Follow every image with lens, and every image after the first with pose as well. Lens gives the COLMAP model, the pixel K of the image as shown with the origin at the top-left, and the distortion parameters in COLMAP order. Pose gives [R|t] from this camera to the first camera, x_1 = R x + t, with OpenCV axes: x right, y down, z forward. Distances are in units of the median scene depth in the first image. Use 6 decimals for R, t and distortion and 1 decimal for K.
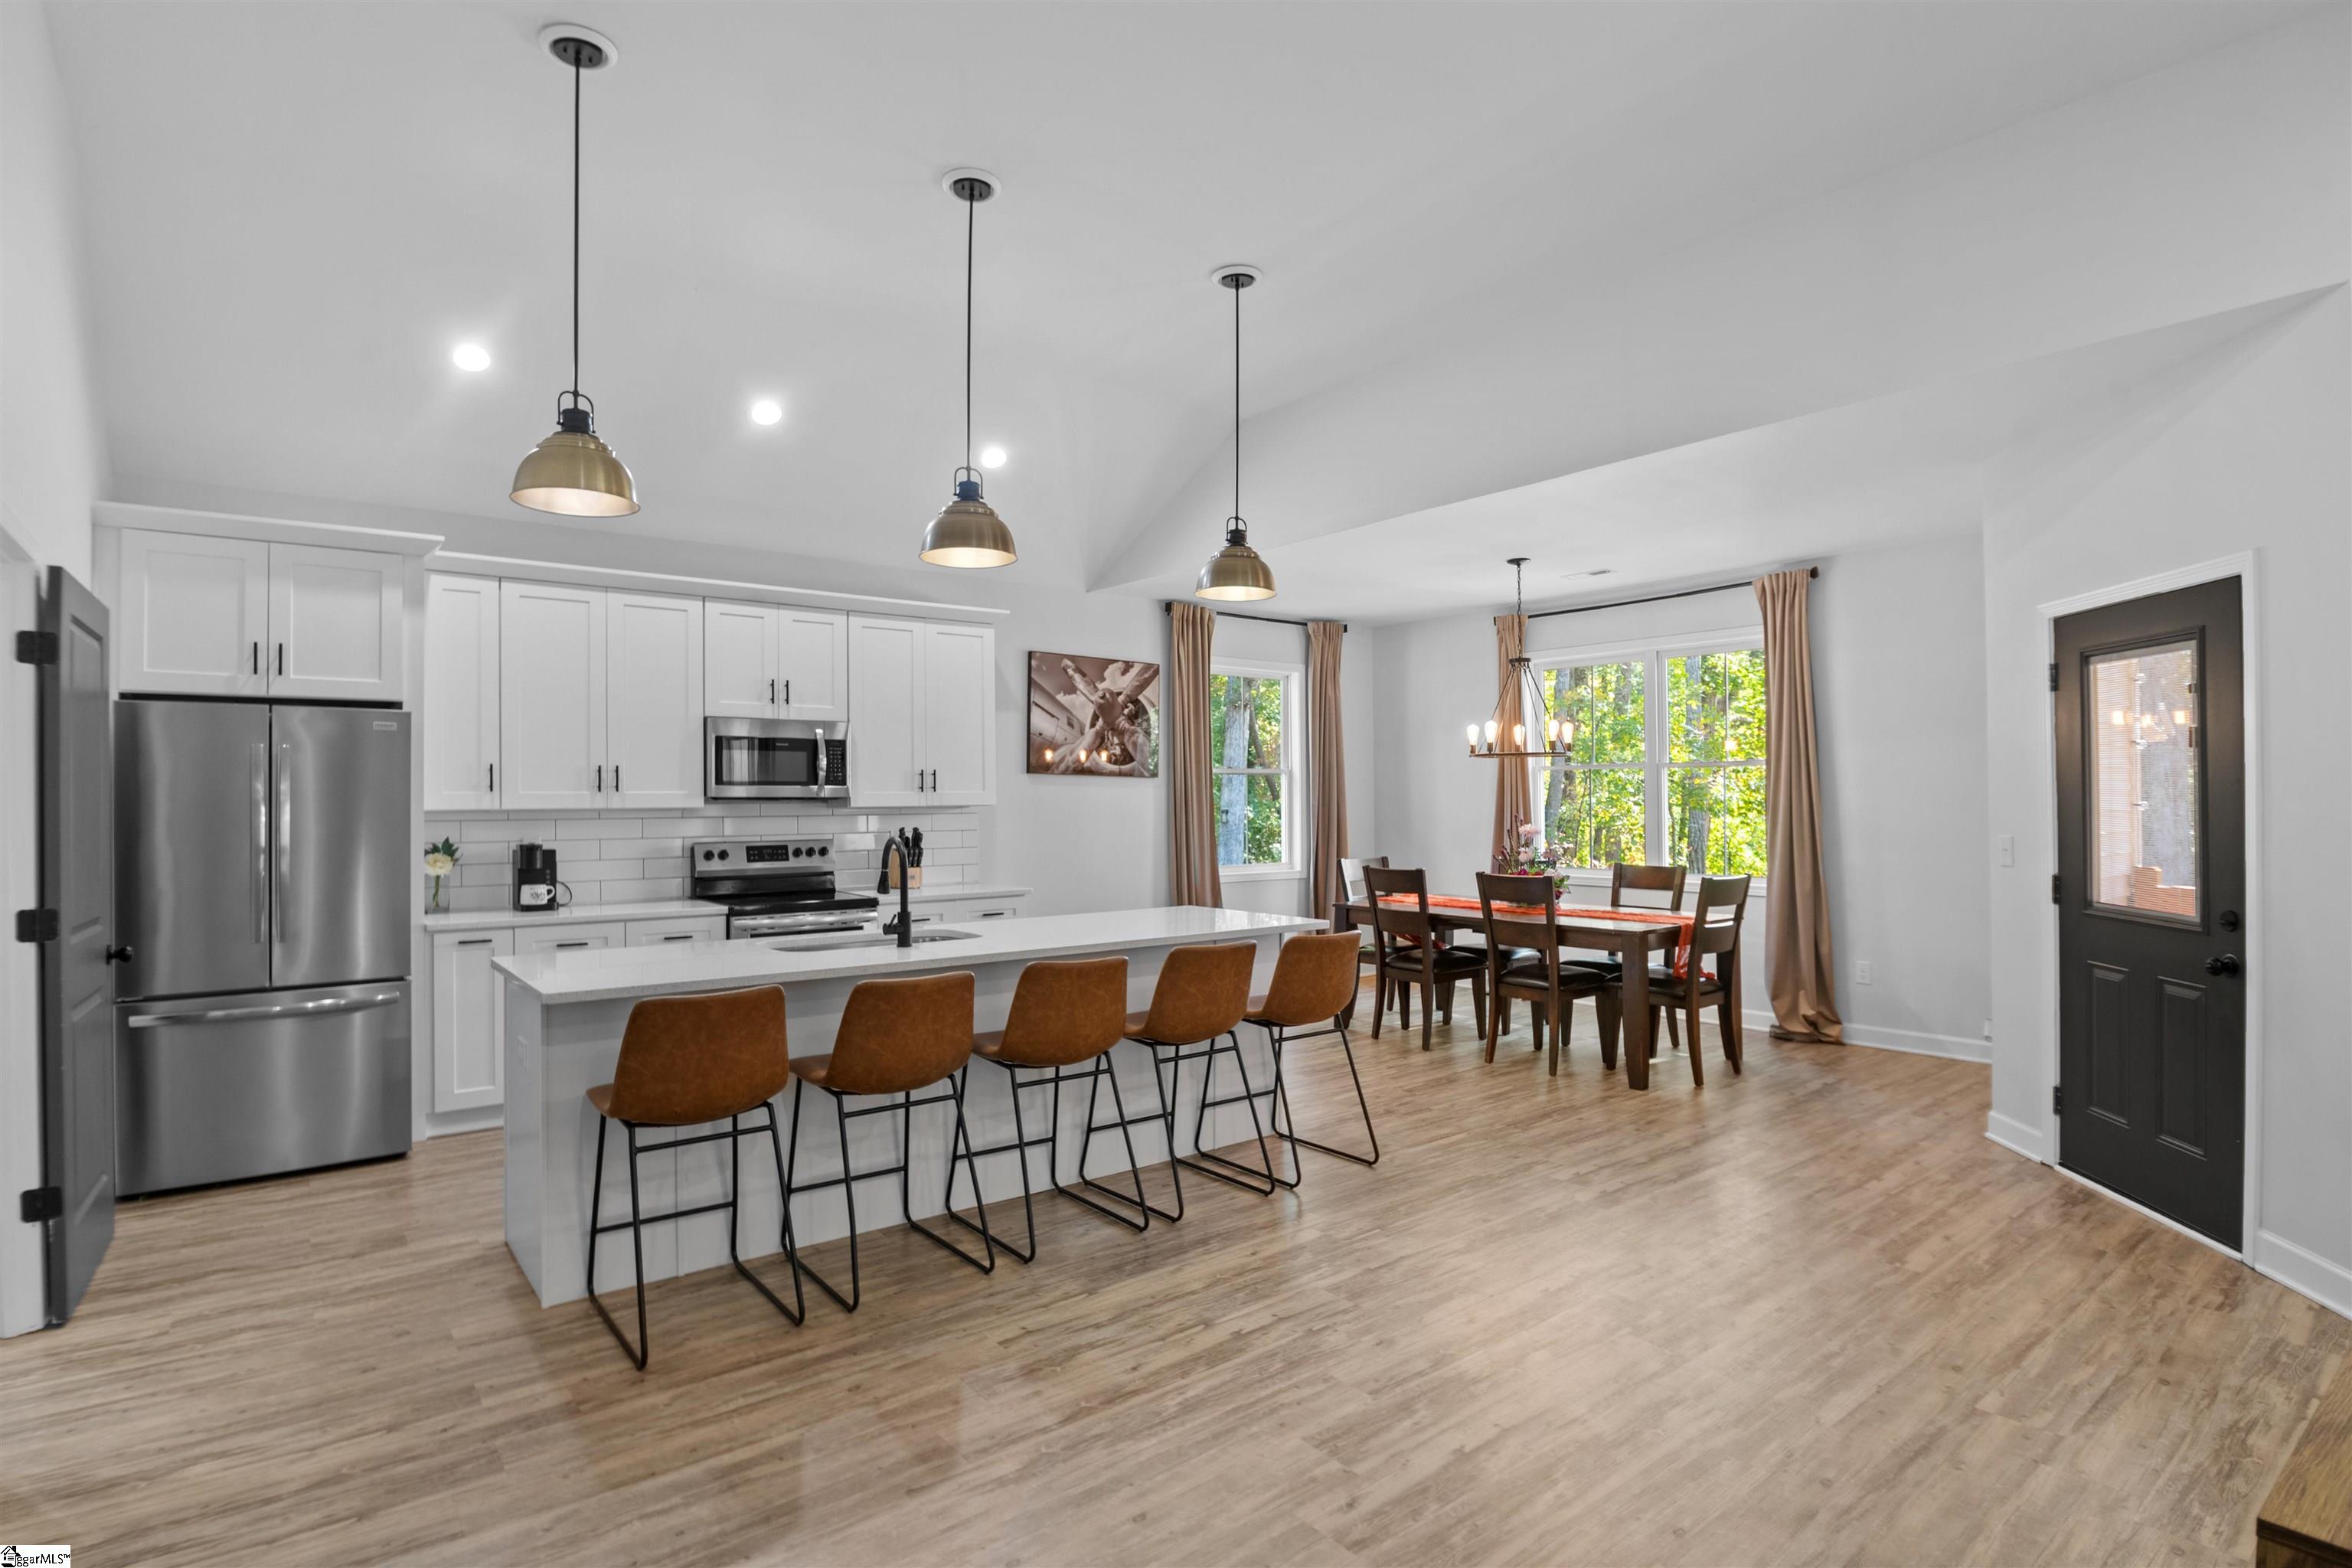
lens RADIAL K [[1174.7, 0, 1143.2], [0, 1174.7, 782.8], [0, 0, 1]] dist [-0.029876, -0.002217]
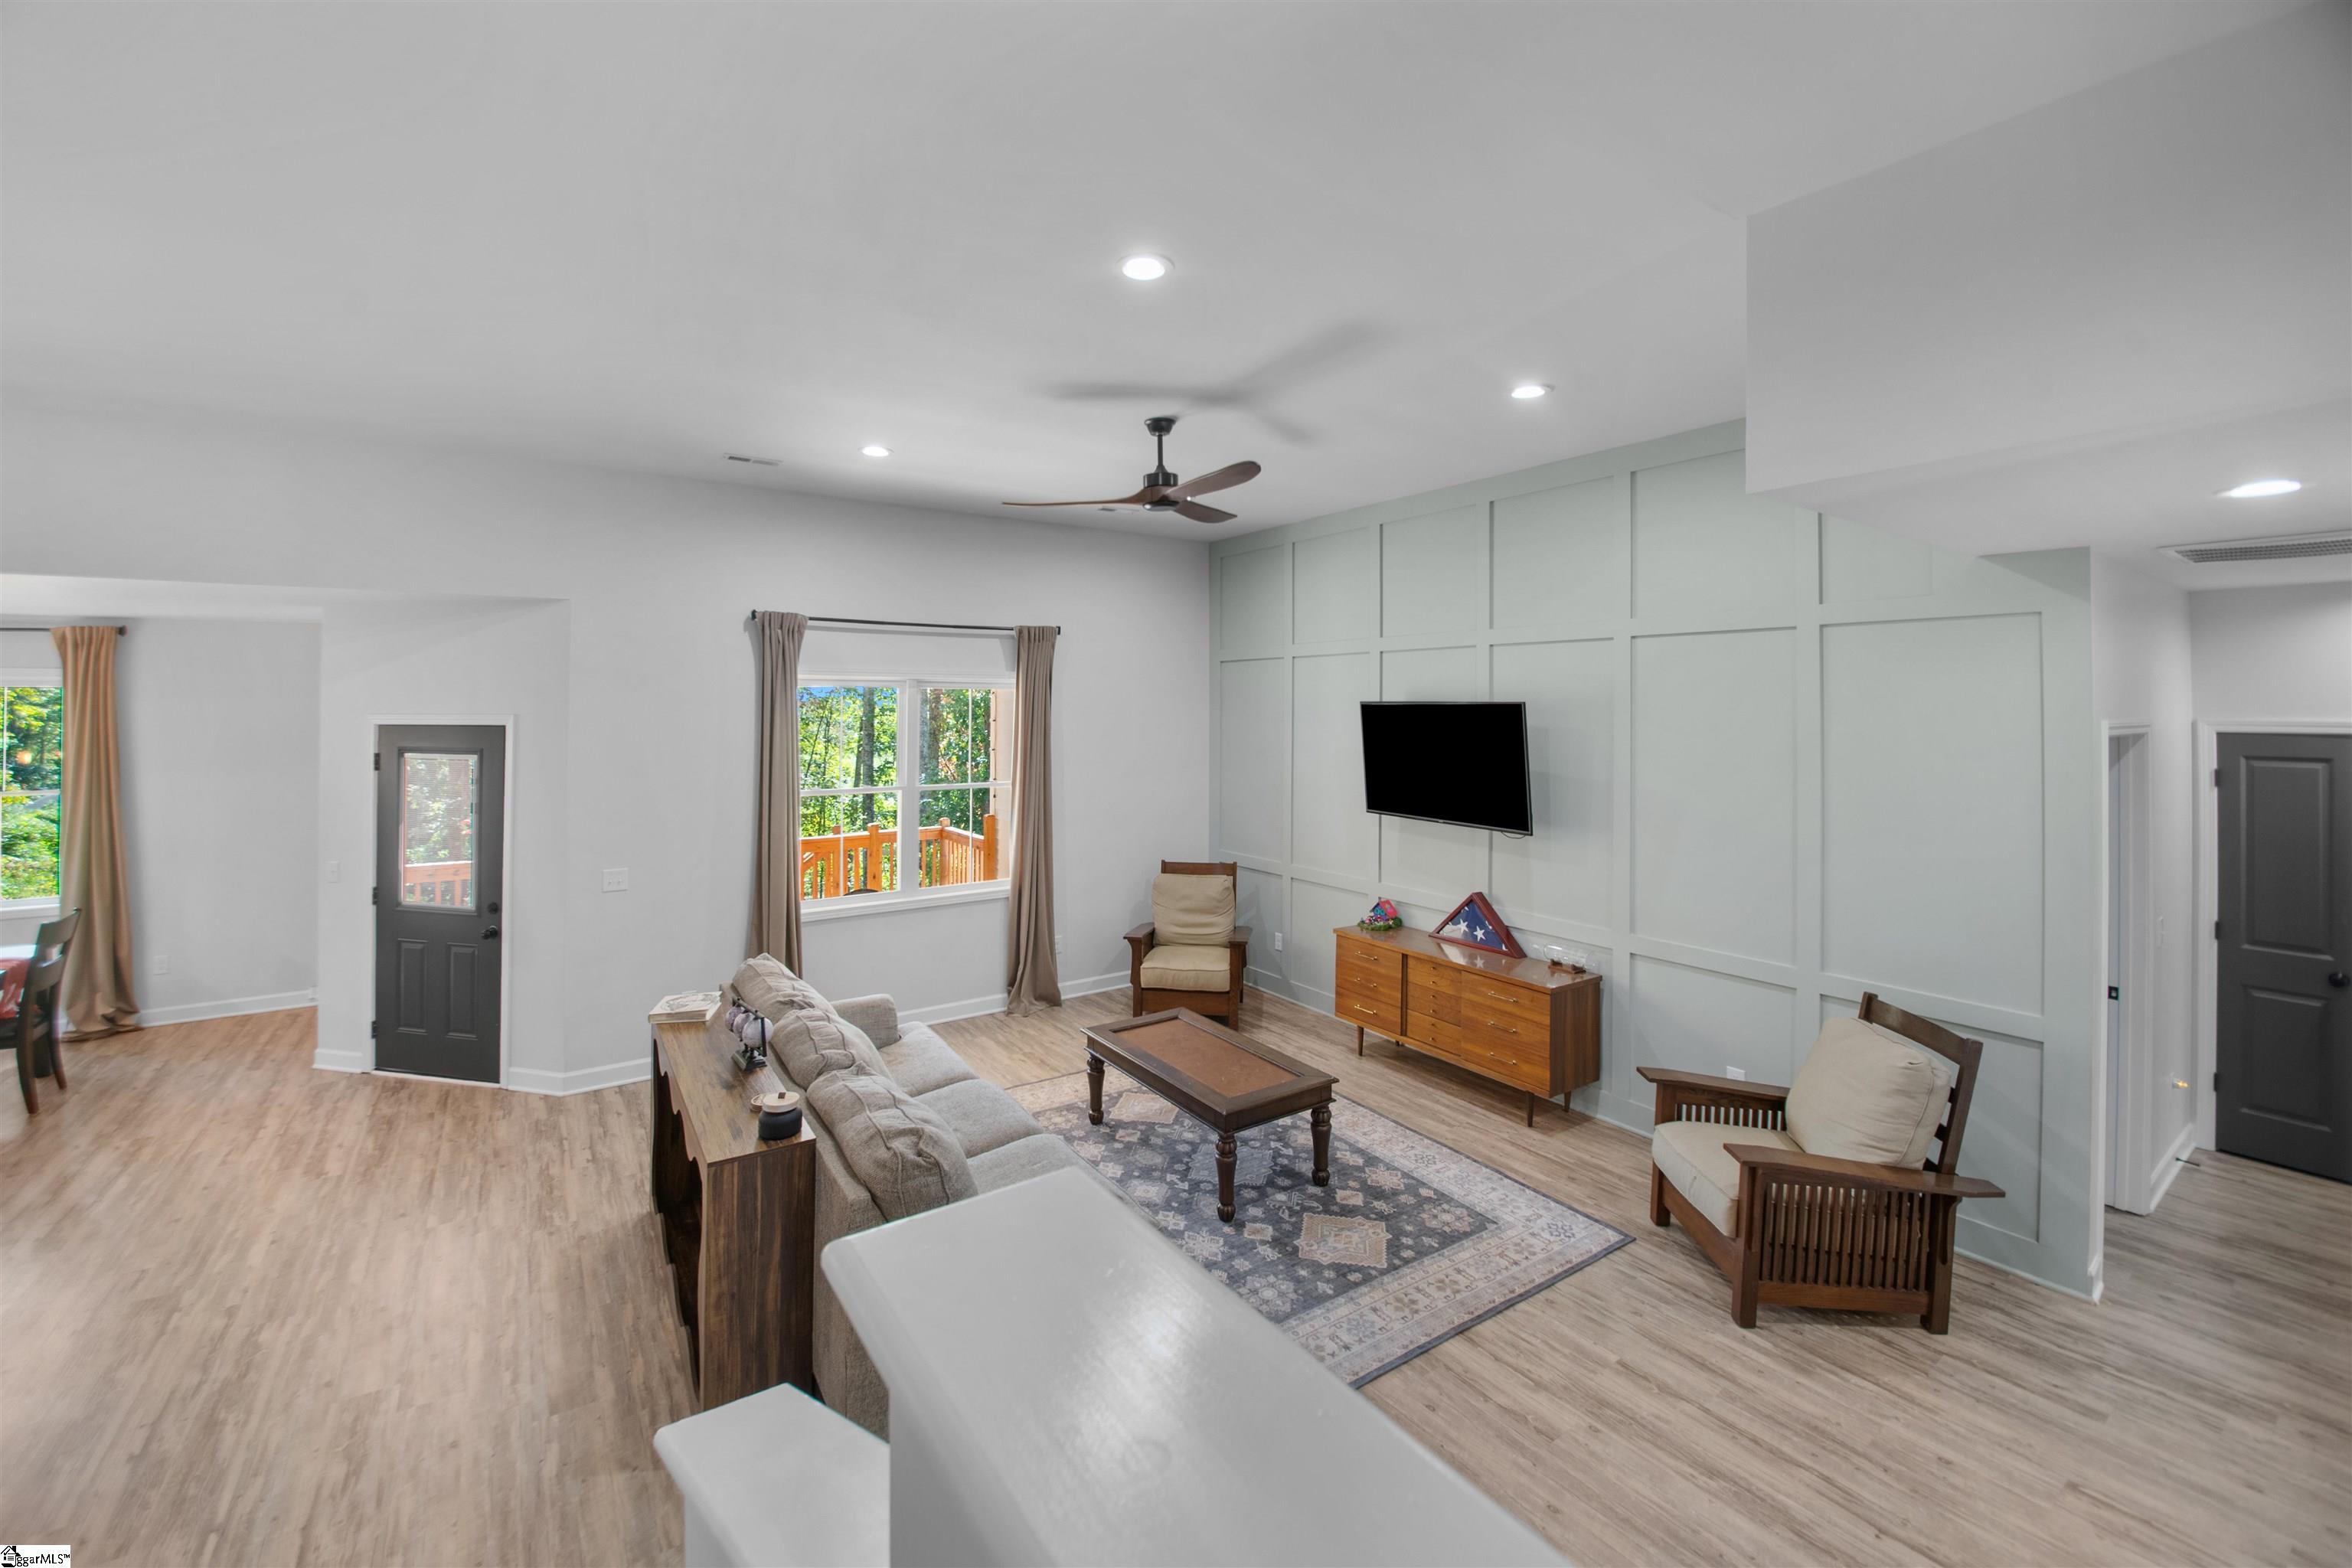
lens RADIAL K [[929.5, 0, 1150.6], [0, 929.5, 693.6], [0, 0, 1]] dist [-0.019022, -0.003245]
pose [[0.058122, 0.019541, 0.998118, -0.357589], [-0.015176, 0.999710, -0.018688, -0.157749], [-0.998194, -0.014061, 0.058402, -0.118461]]
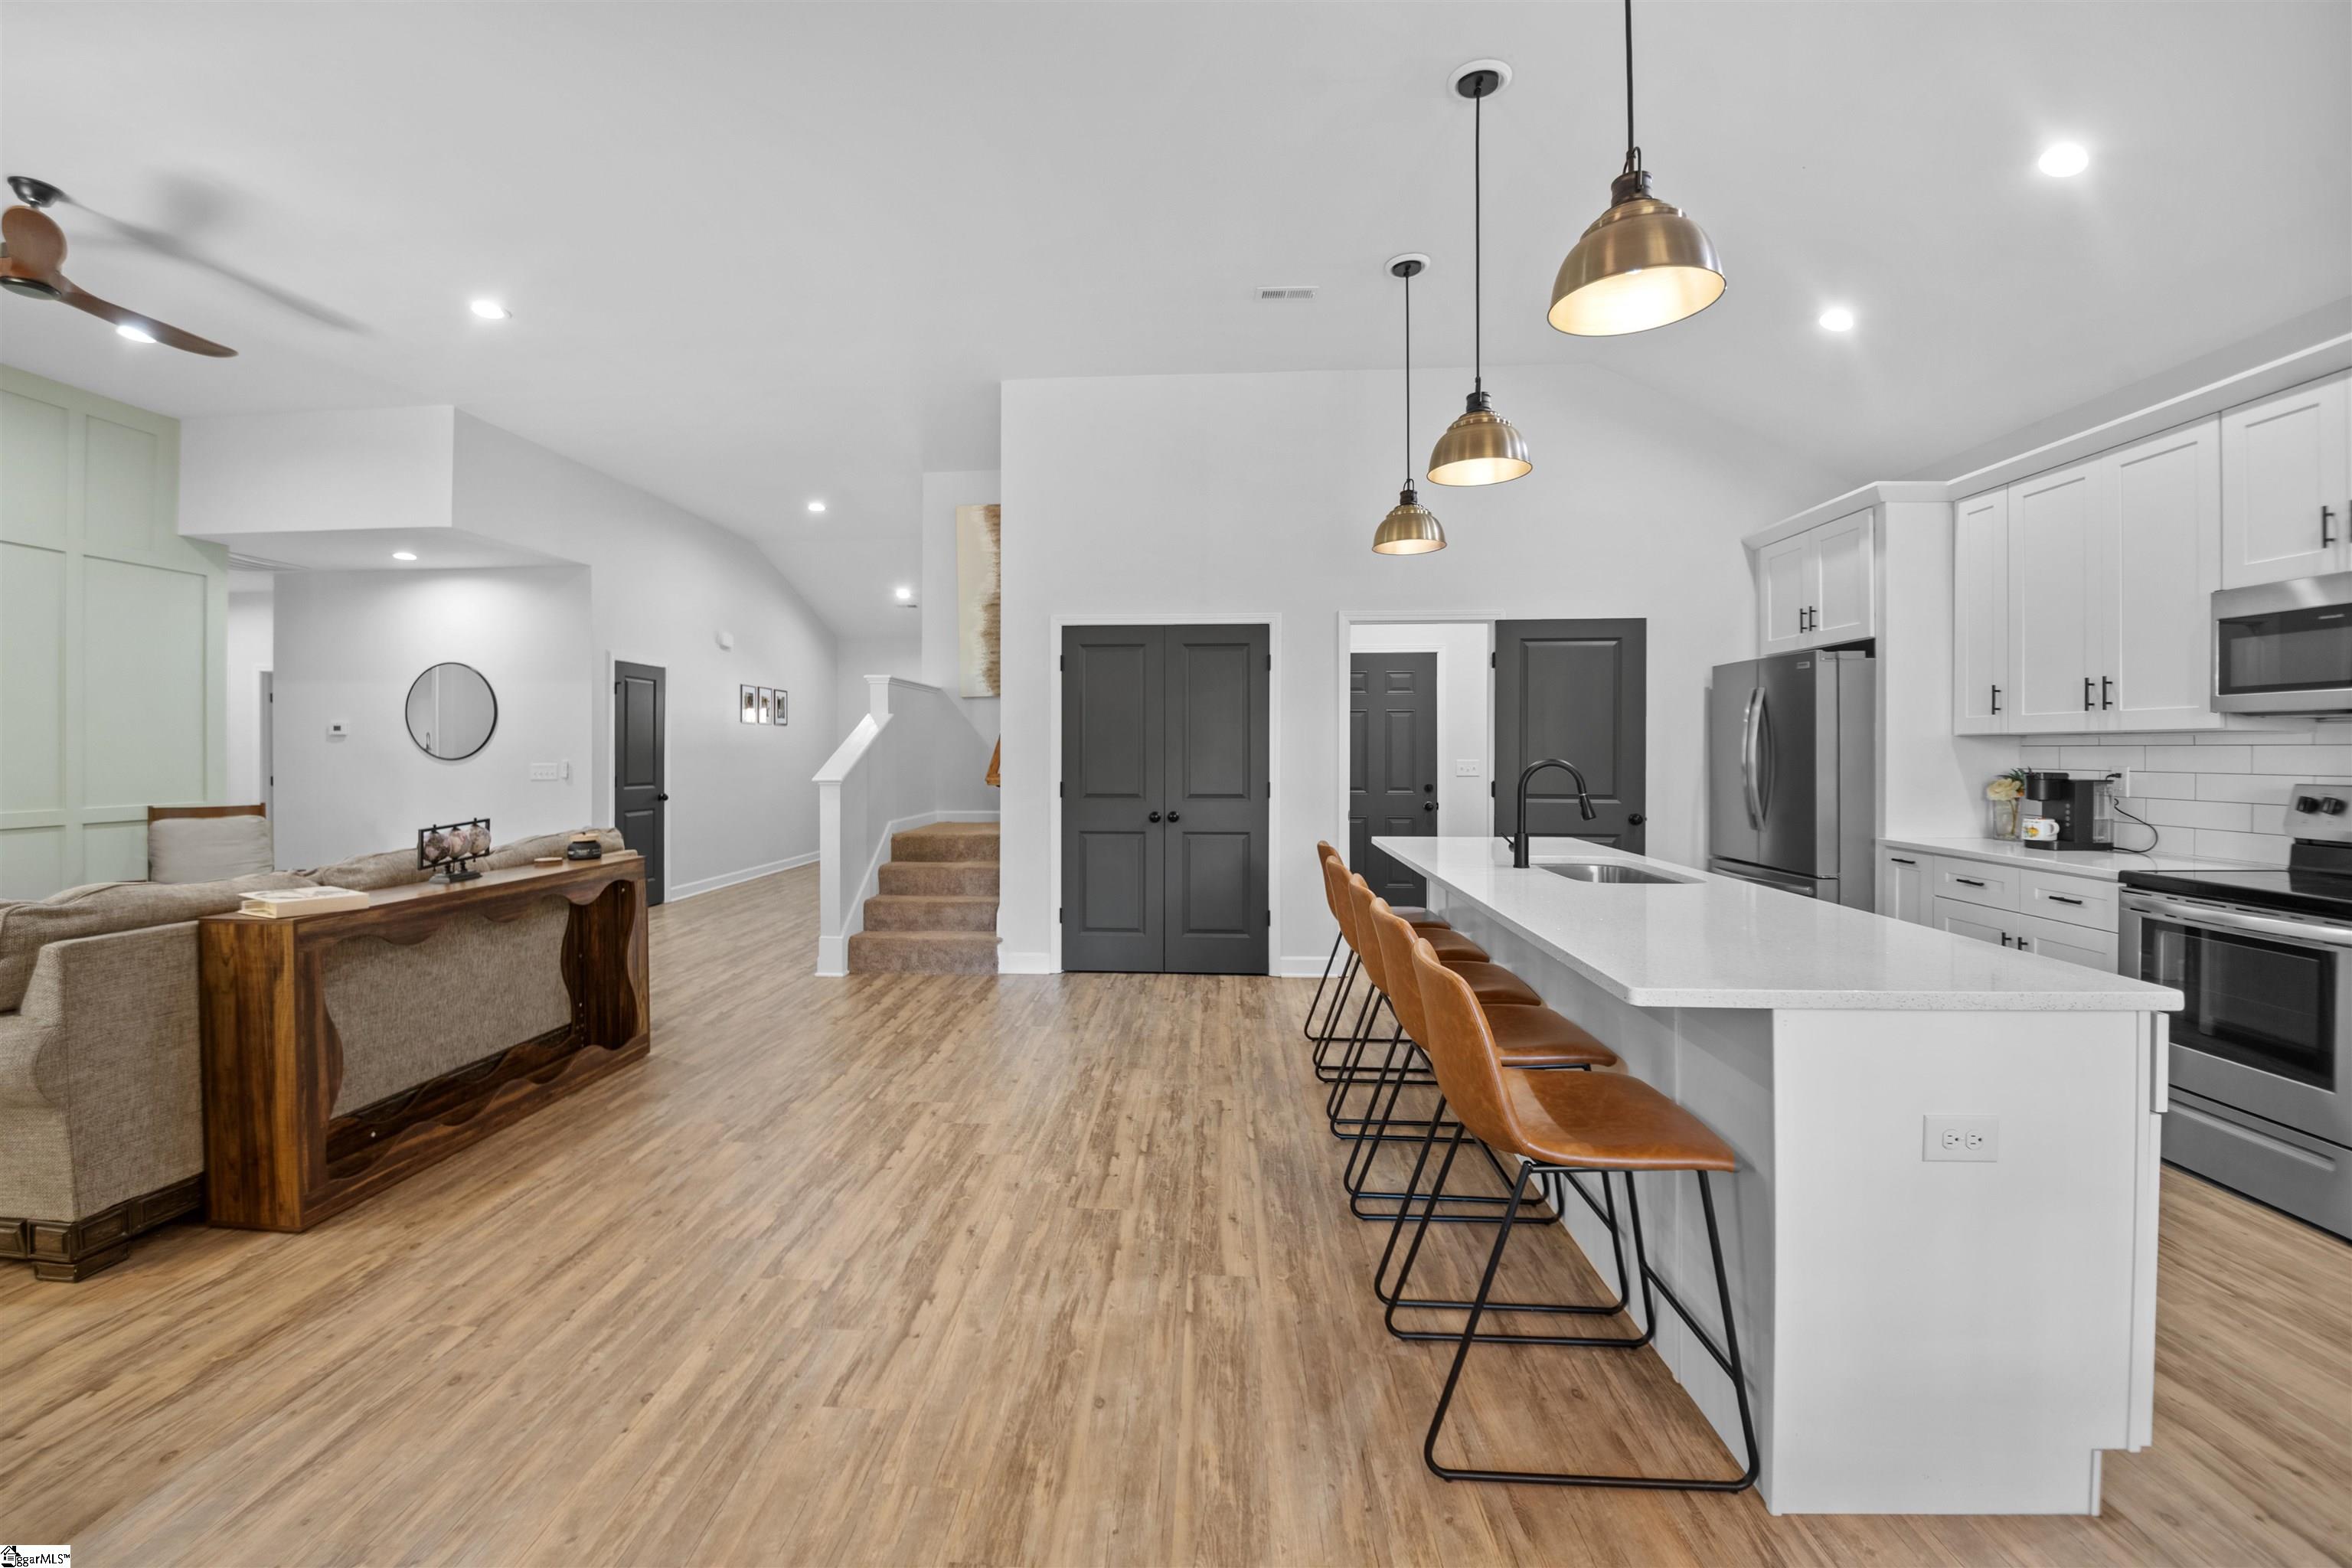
lens RADIAL K [[953.3, 0, 1146.7], [0, 953.3, 760.0], [0, 0, 1]] dist [-0.025523, -0.003529]
pose [[-0.661350, 0.014454, -0.749939, 0.507154], [0.017718, 0.999836, 0.003645, 0.031914], [0.749869, -0.010877, -0.661497, 1.065563]]
